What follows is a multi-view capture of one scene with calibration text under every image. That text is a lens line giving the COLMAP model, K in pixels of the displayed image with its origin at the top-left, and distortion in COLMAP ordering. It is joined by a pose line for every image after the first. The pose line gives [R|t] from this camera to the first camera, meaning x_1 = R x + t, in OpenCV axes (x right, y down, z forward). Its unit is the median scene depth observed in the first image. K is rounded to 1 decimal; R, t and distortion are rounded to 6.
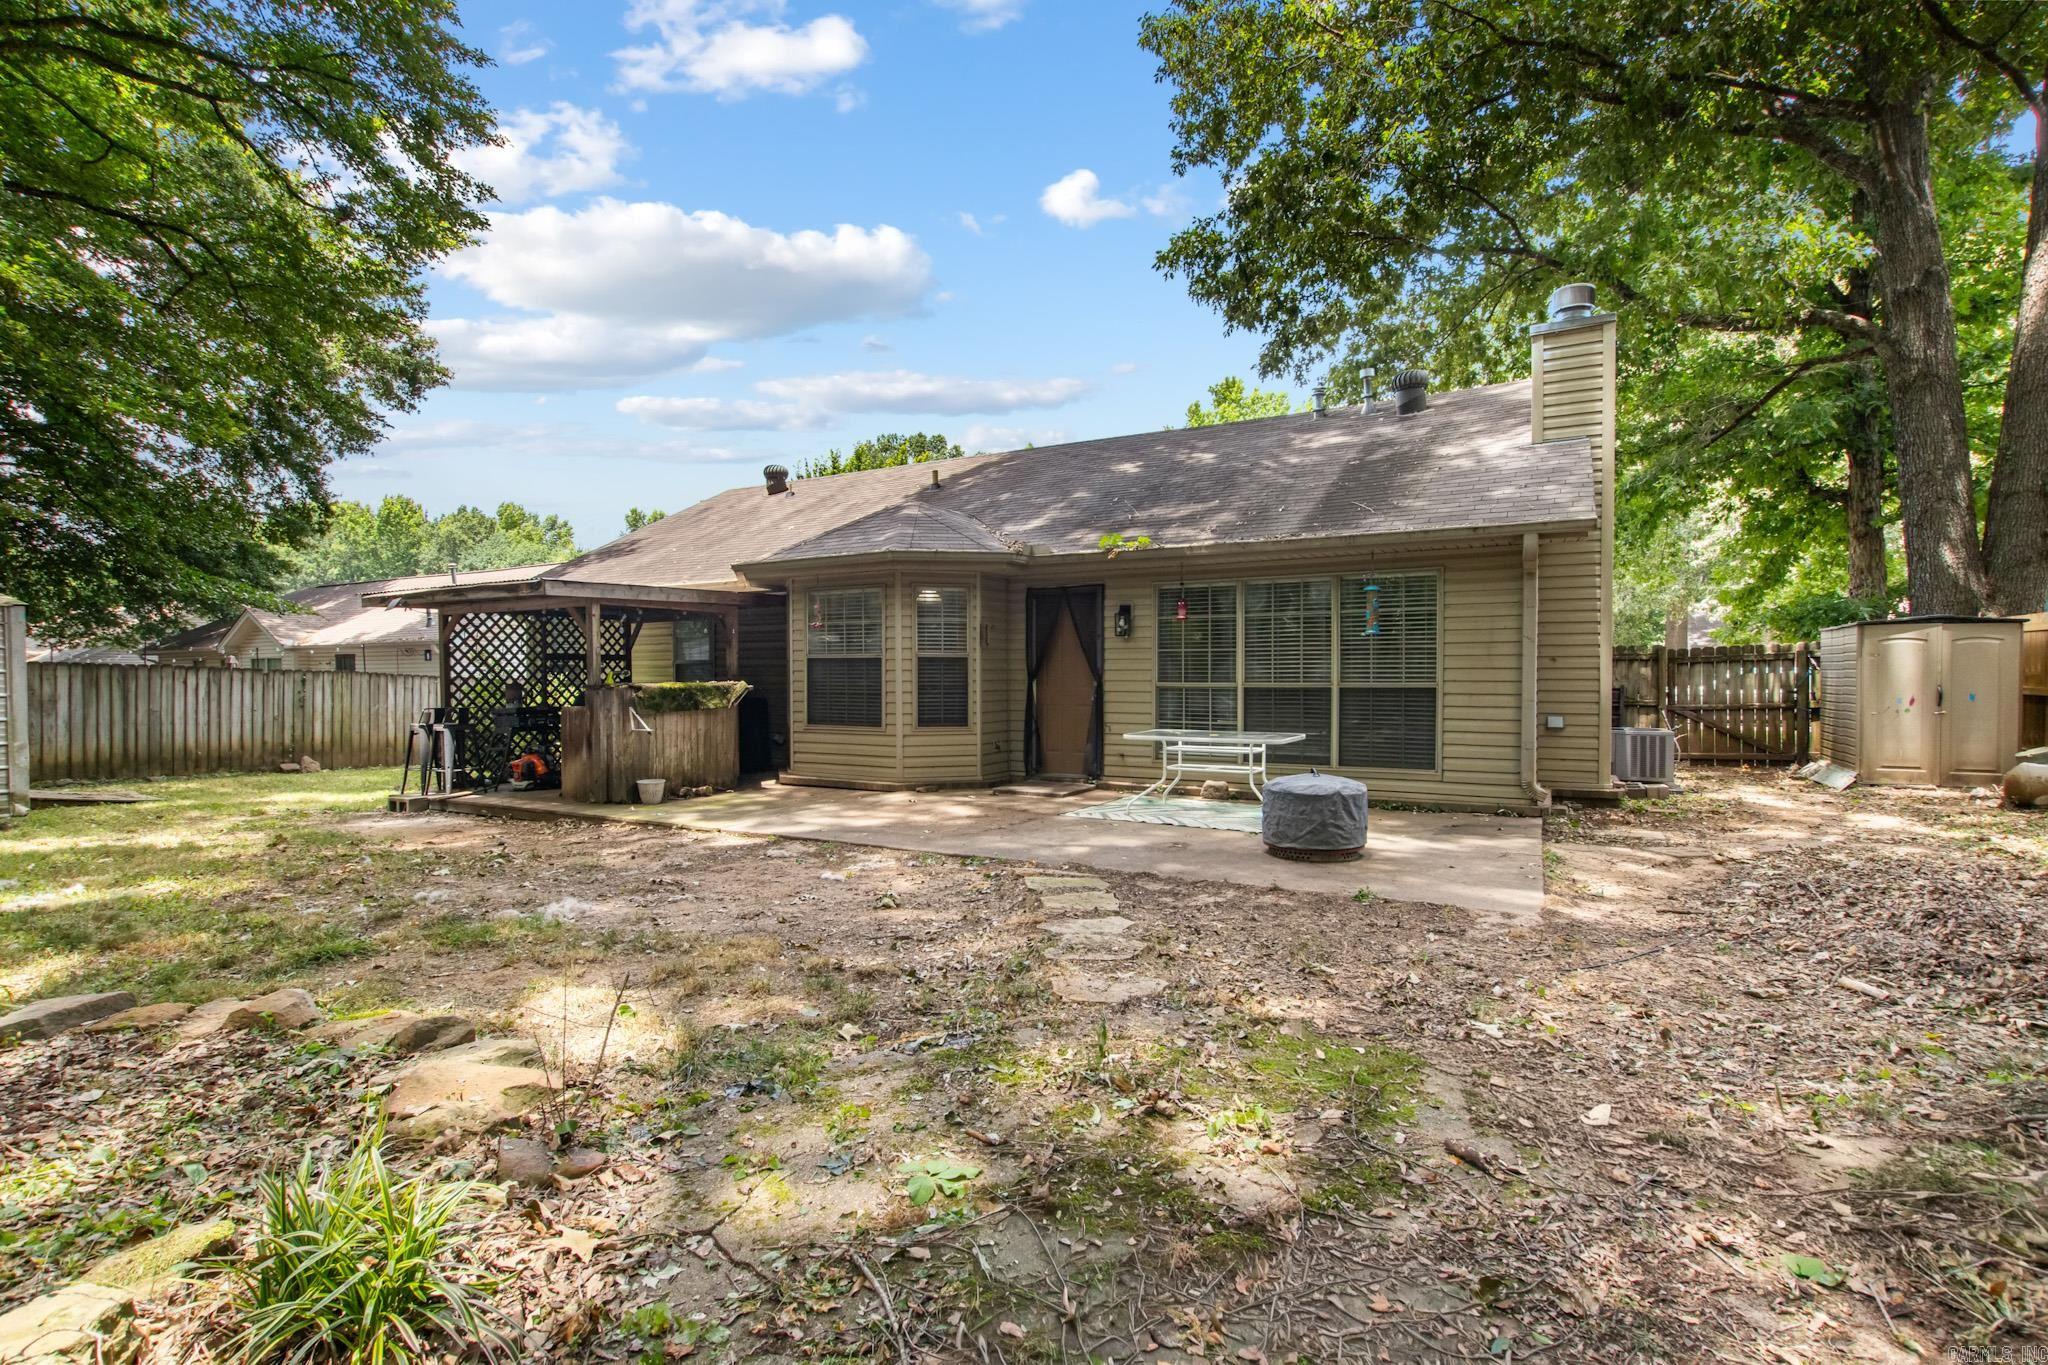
lens RADIAL K [[949.7, 0, 1023.8], [0, 949.7, 654.0], [0, 0, 1]] dist [-0.000963, 0.000039]
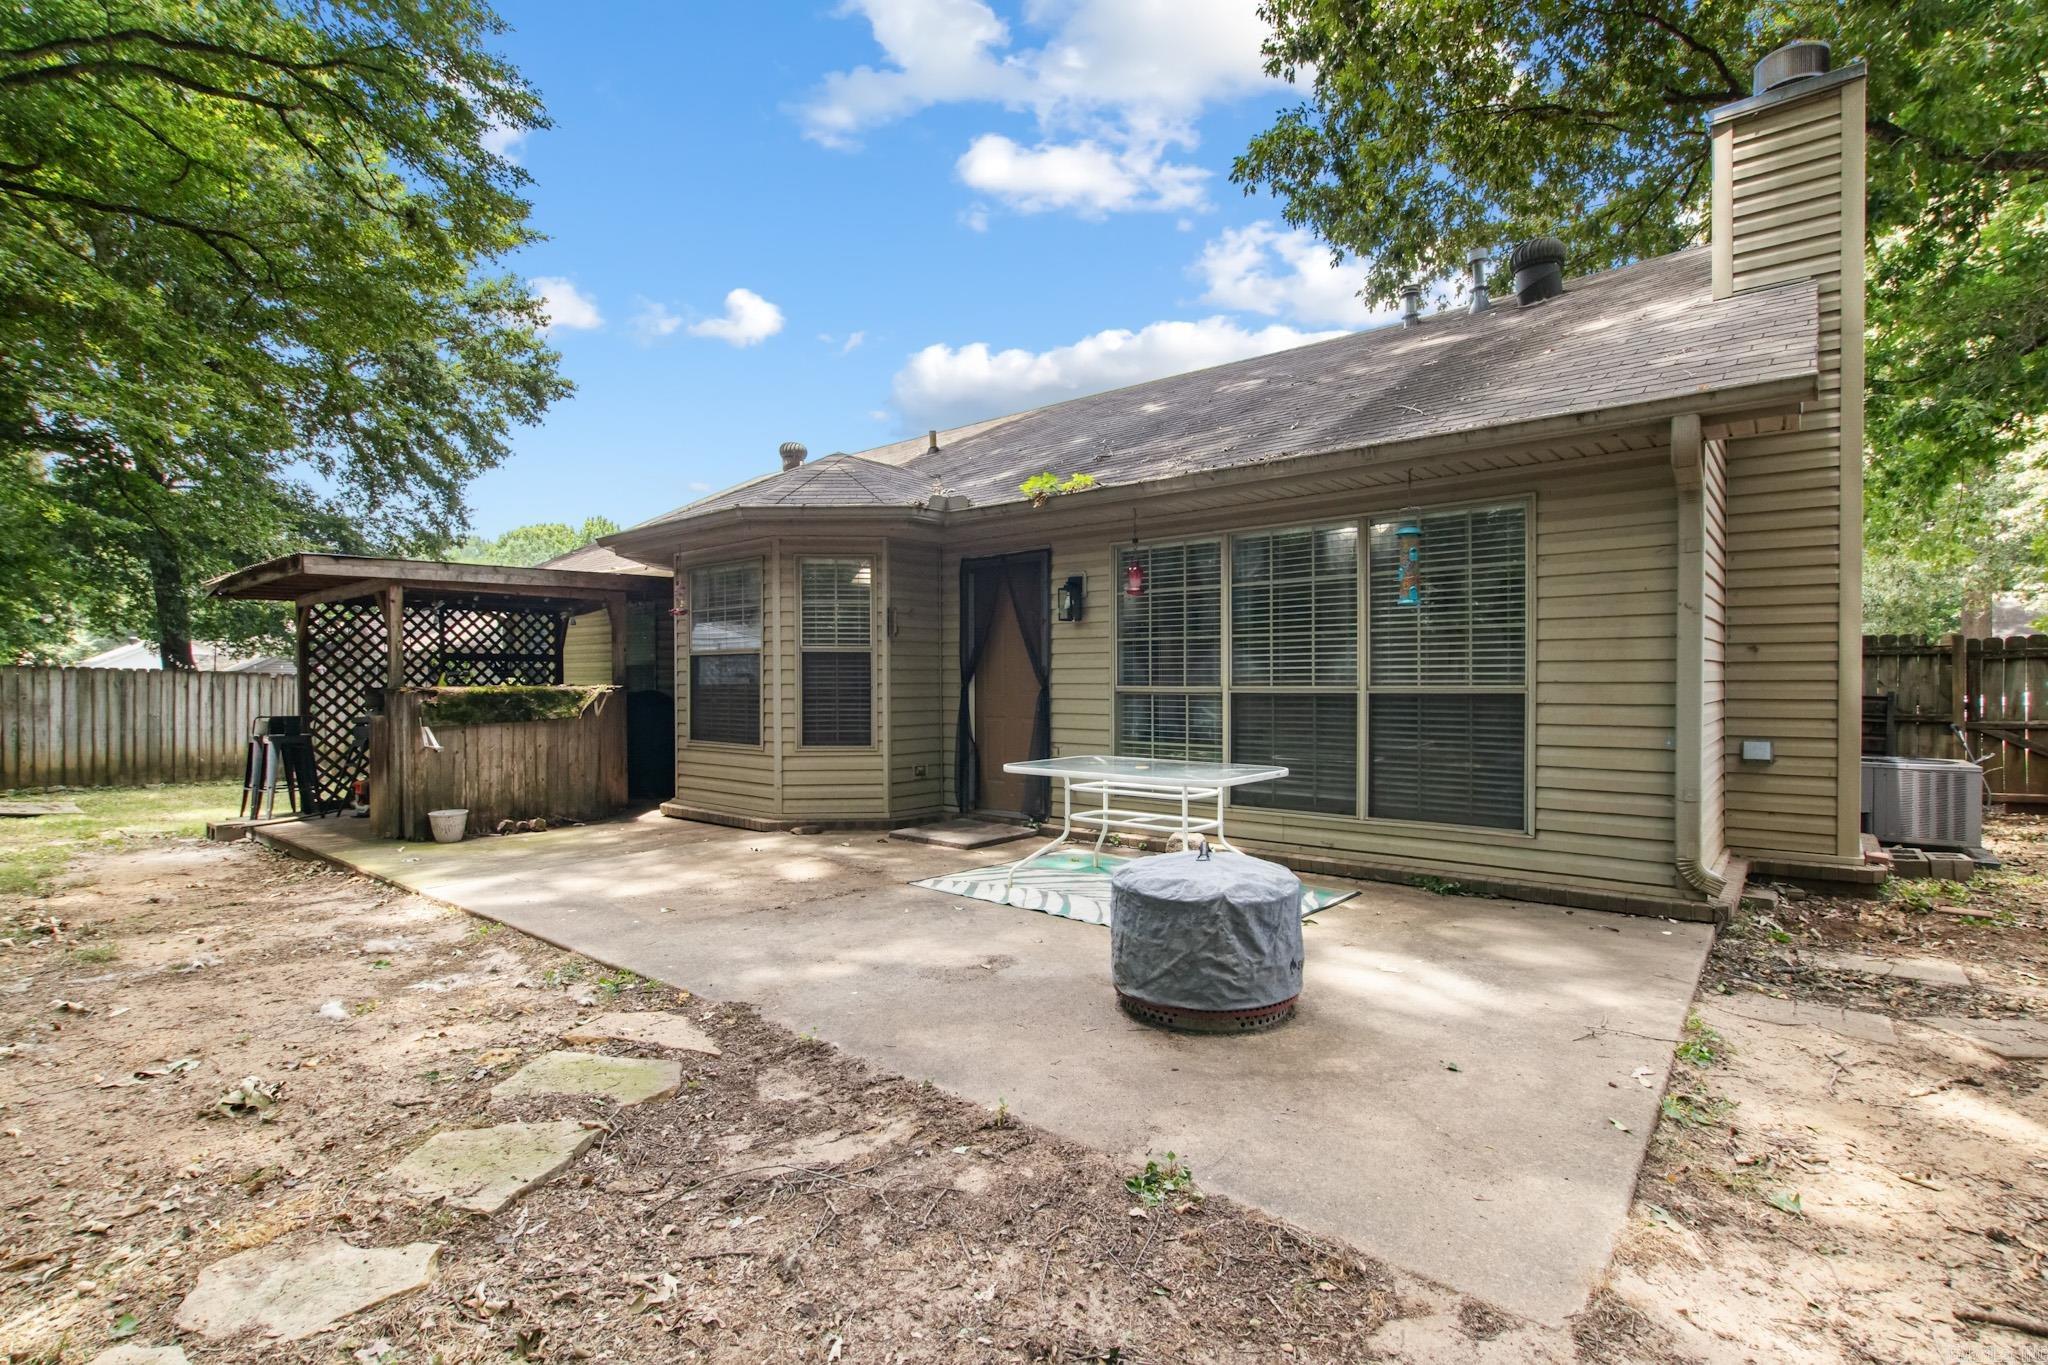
lens RADIAL K [[953.9, 0, 1017.1], [0, 953.9, 659.8], [0, 0, 1]] dist [0.003697, -0.000942]
pose [[0.983279, -0.004610, -0.182045, 0.190461], [0.004367, 0.999989, -0.001733, 0.011242], [0.182051, 0.000909, 0.983289, 0.287903]]
